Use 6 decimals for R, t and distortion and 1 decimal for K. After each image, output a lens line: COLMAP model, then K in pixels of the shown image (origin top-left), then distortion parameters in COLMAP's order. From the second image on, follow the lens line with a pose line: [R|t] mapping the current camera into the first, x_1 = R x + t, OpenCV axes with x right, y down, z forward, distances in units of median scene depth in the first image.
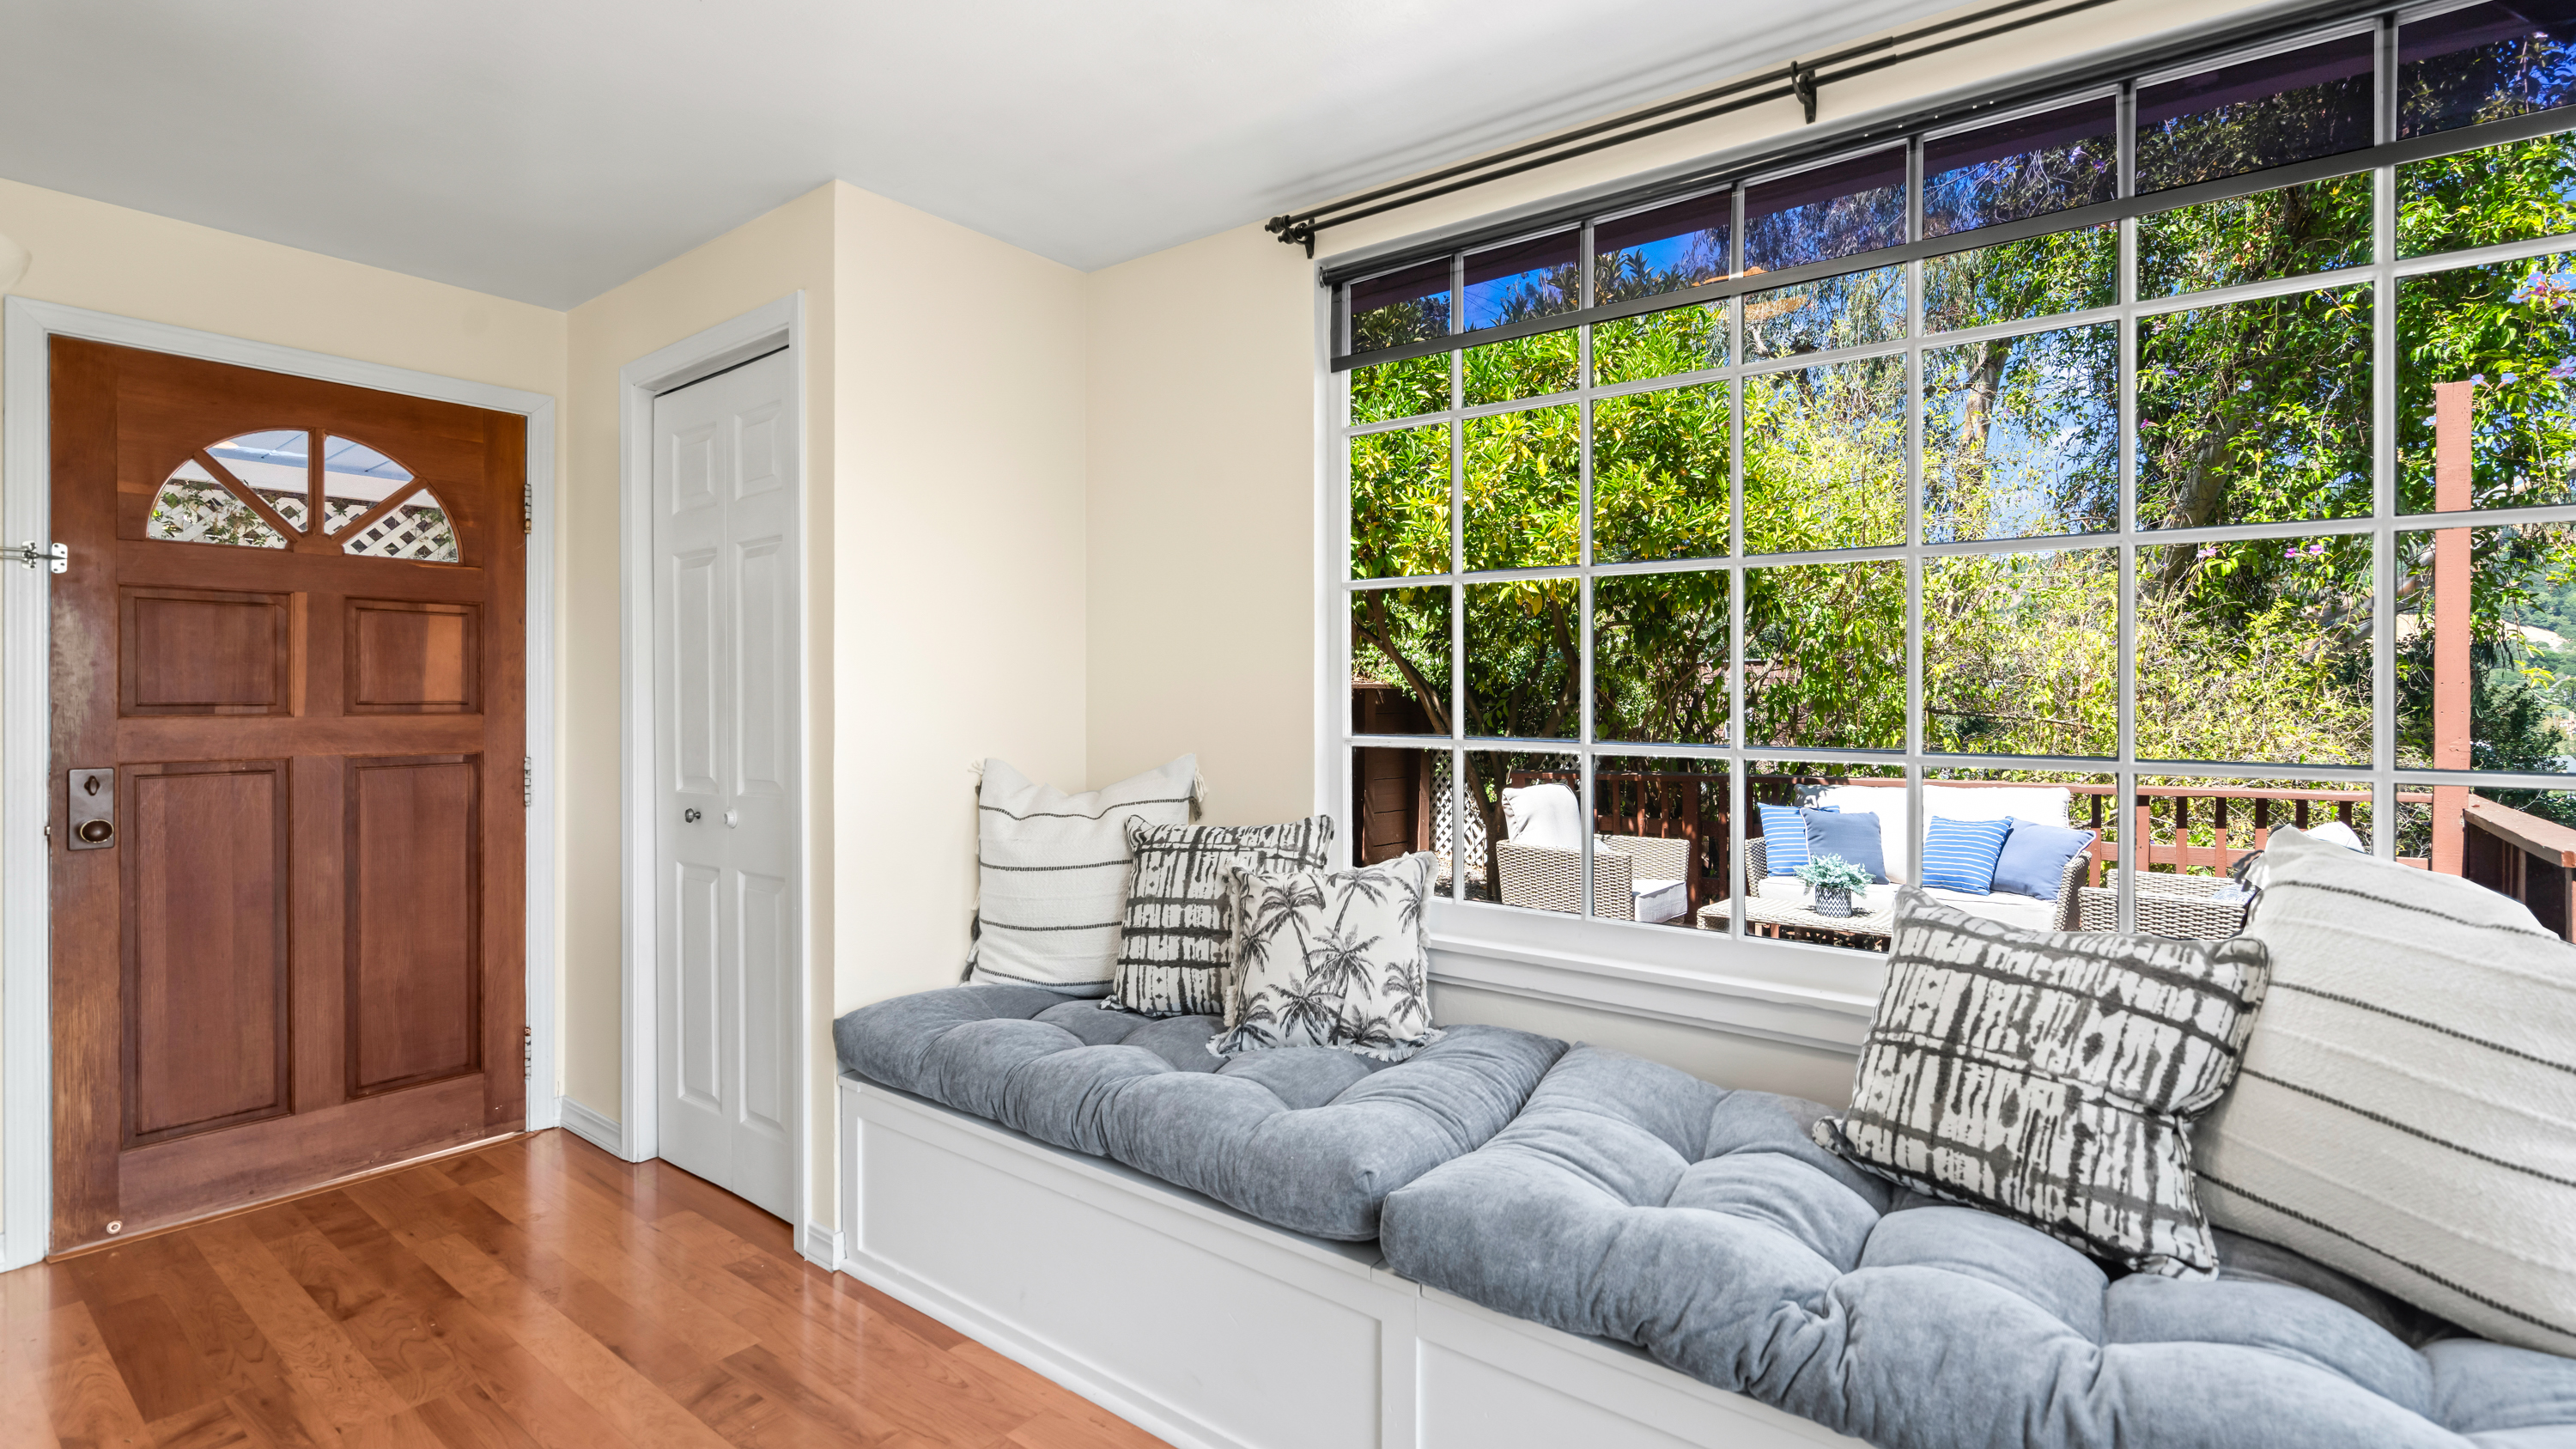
lens RADIAL K [[1151.7, 0, 1300.2], [0, 1151.7, 711.9], [0, 0, 1]] dist [0.001439, 0.000533]
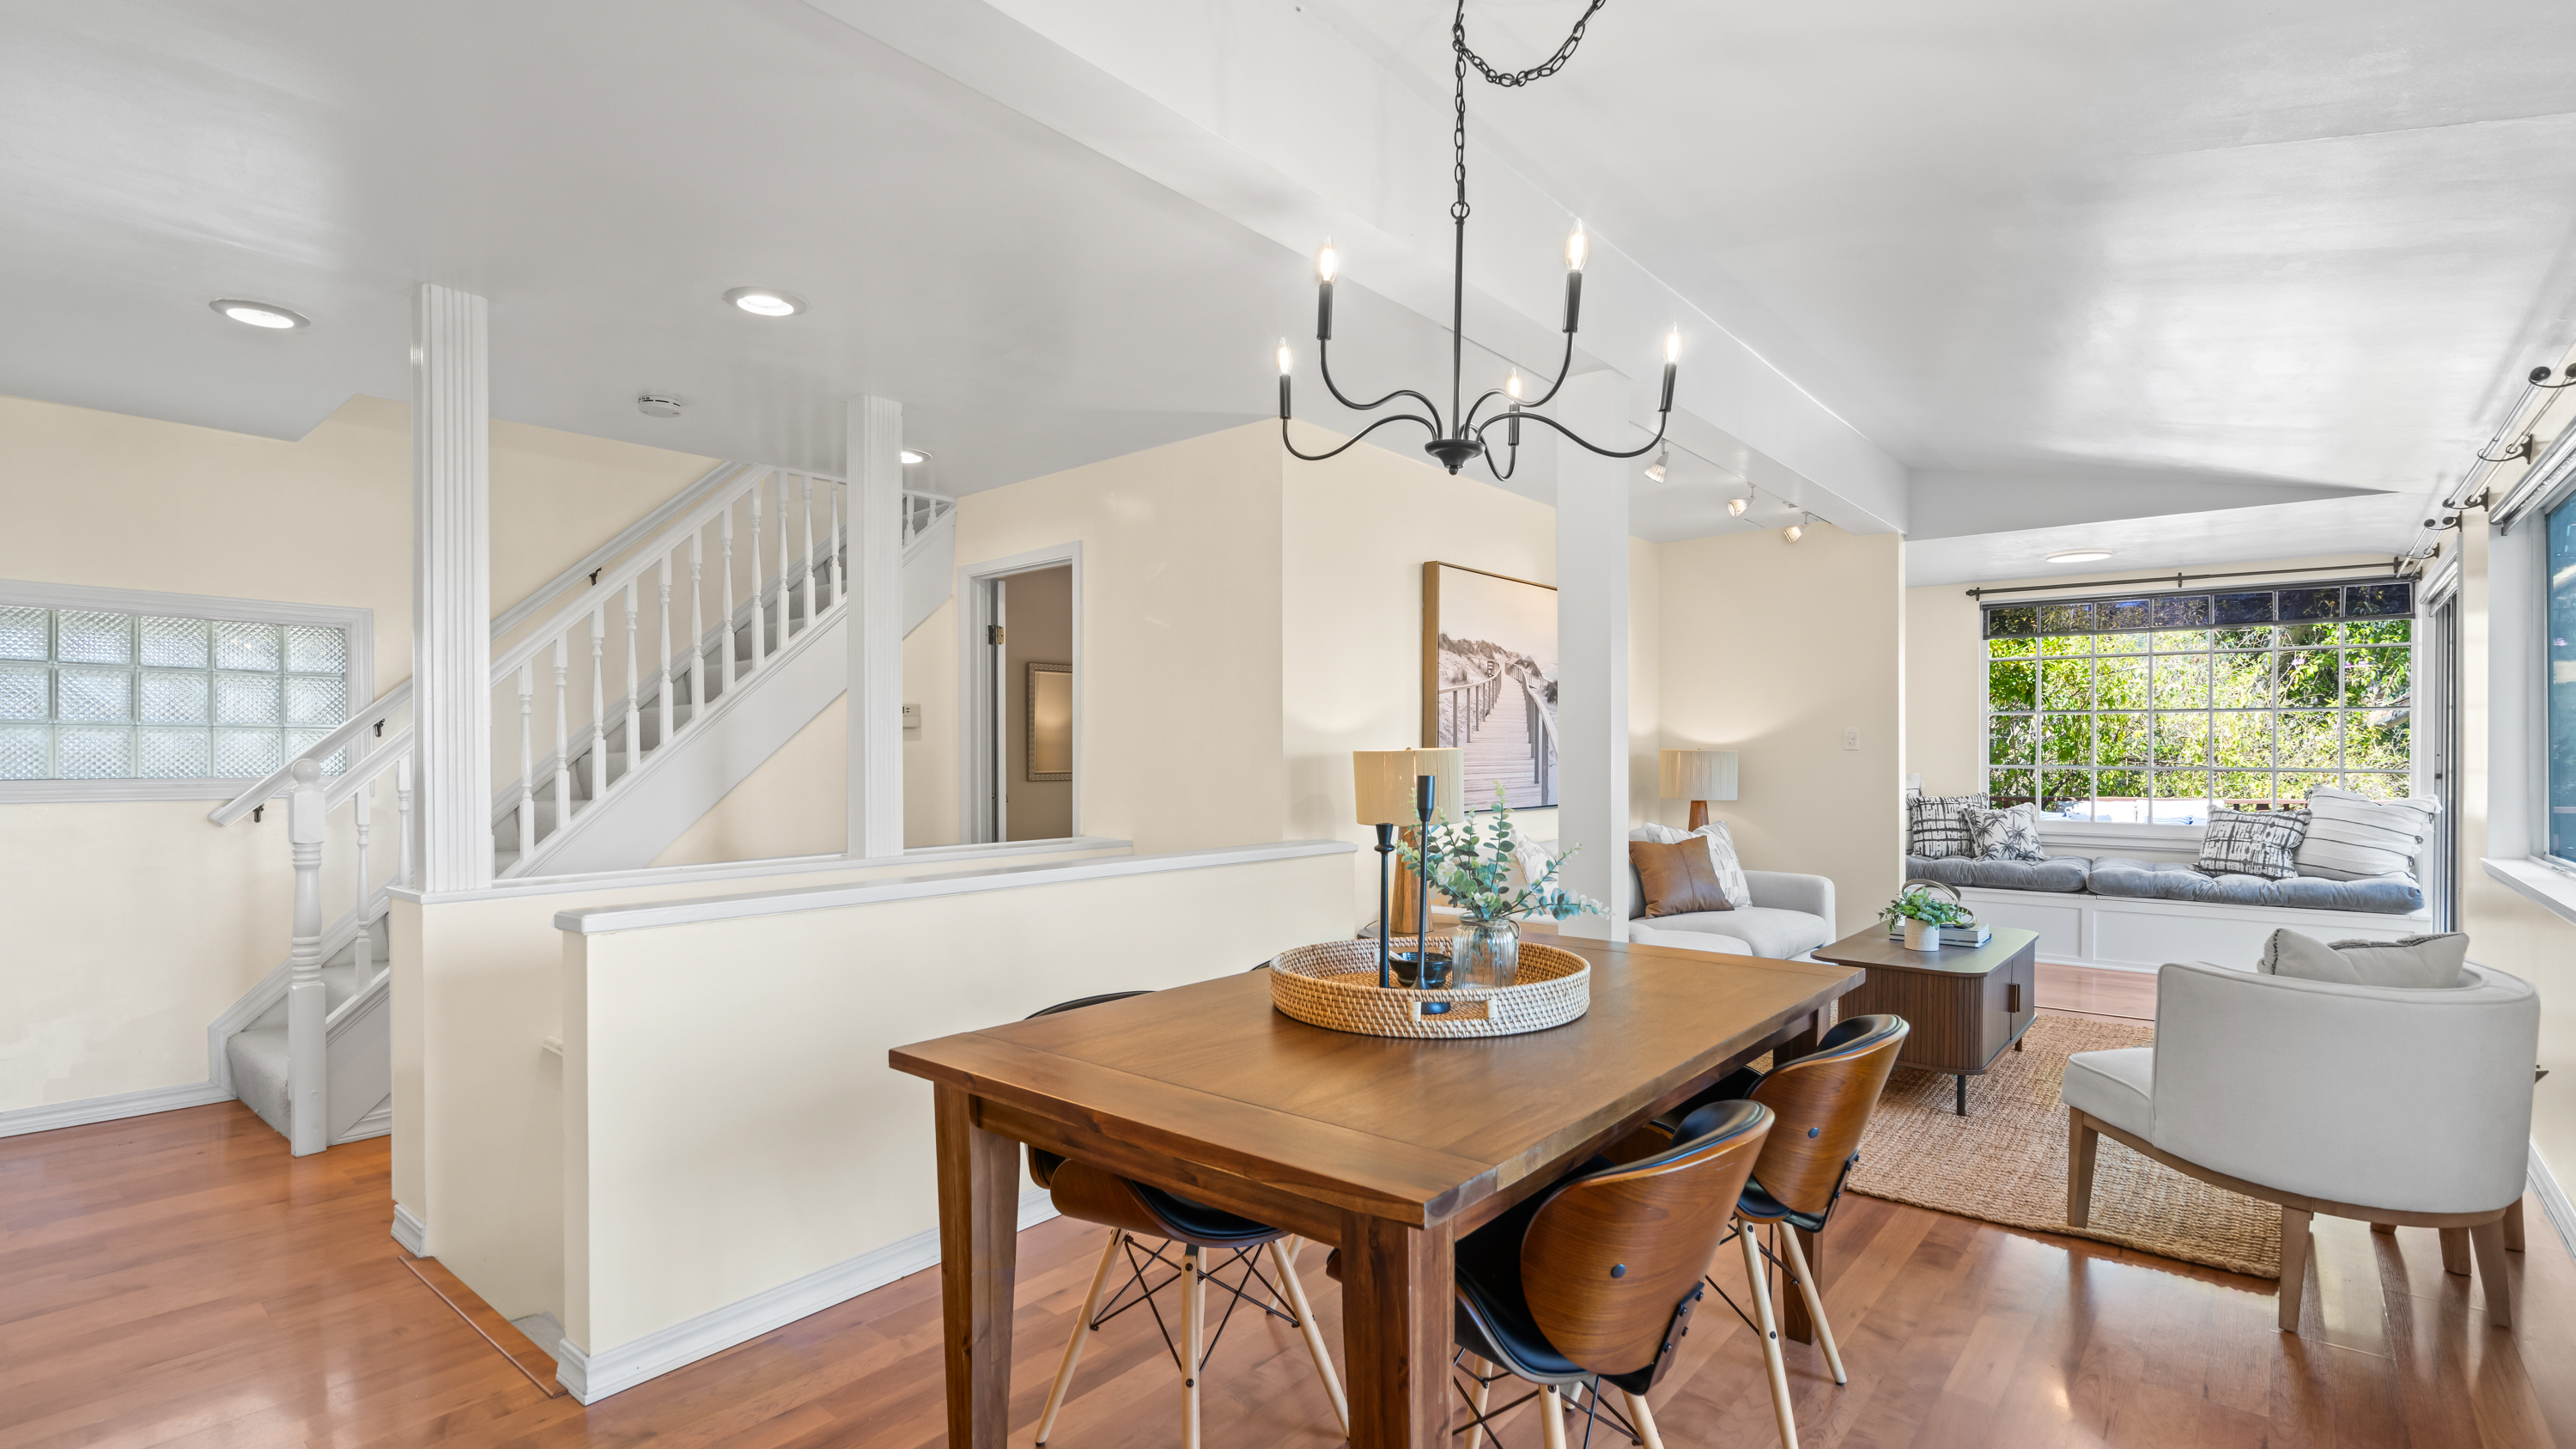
lens RADIAL K [[1175.7, 0, 1287.4], [0, 1175.7, 764.8], [0, 0, 1]] dist [0.001178, 0.000296]
pose [[0.998859, -0.002320, -0.047699, -1.860813], [0.002245, 0.999996, -0.001637, 0.023512], [0.047702, 0.001528, 0.998860, -2.401186]]
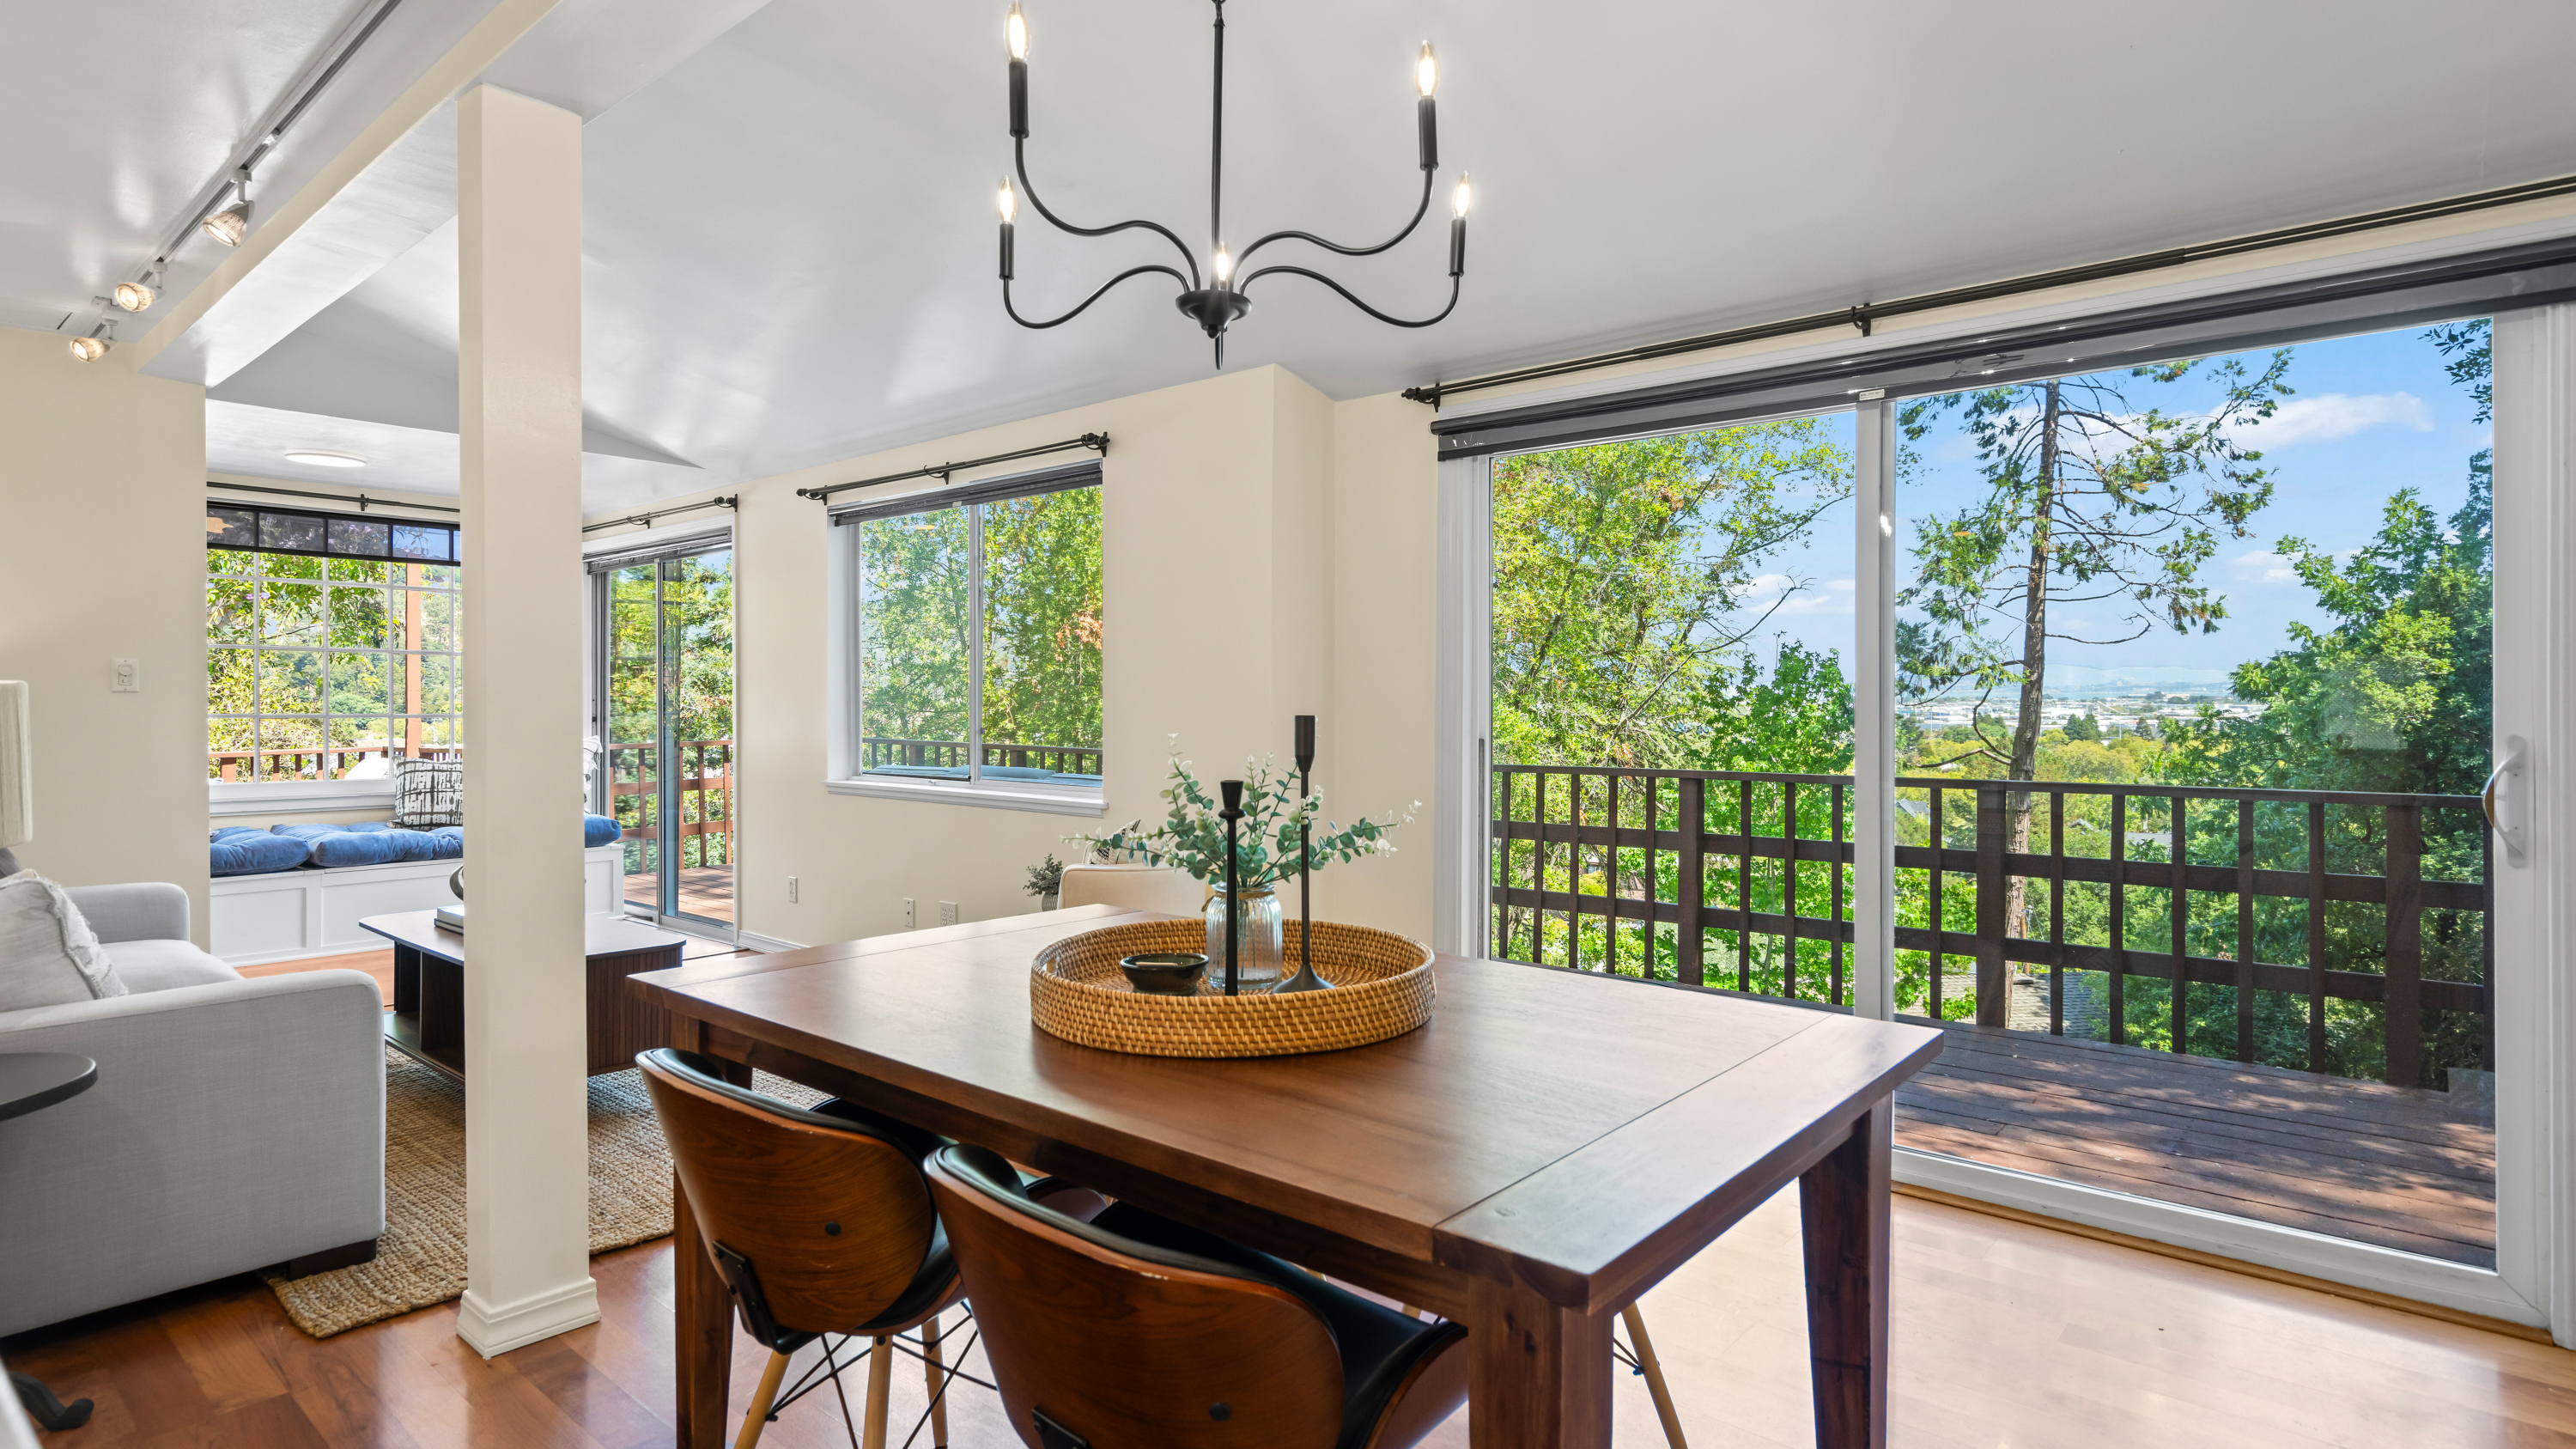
lens RADIAL K [[1332.8, 0, 1278.7], [0, 1332.8, 694.9], [0, 0, 1]] dist [0.002205, -0.000104]
pose [[0.073766, 0.000711, 0.997275, -2.616890], [0.006985, 0.999975, -0.001229, 0.005569], [-0.997251, 0.007057, 0.073759, -1.518695]]
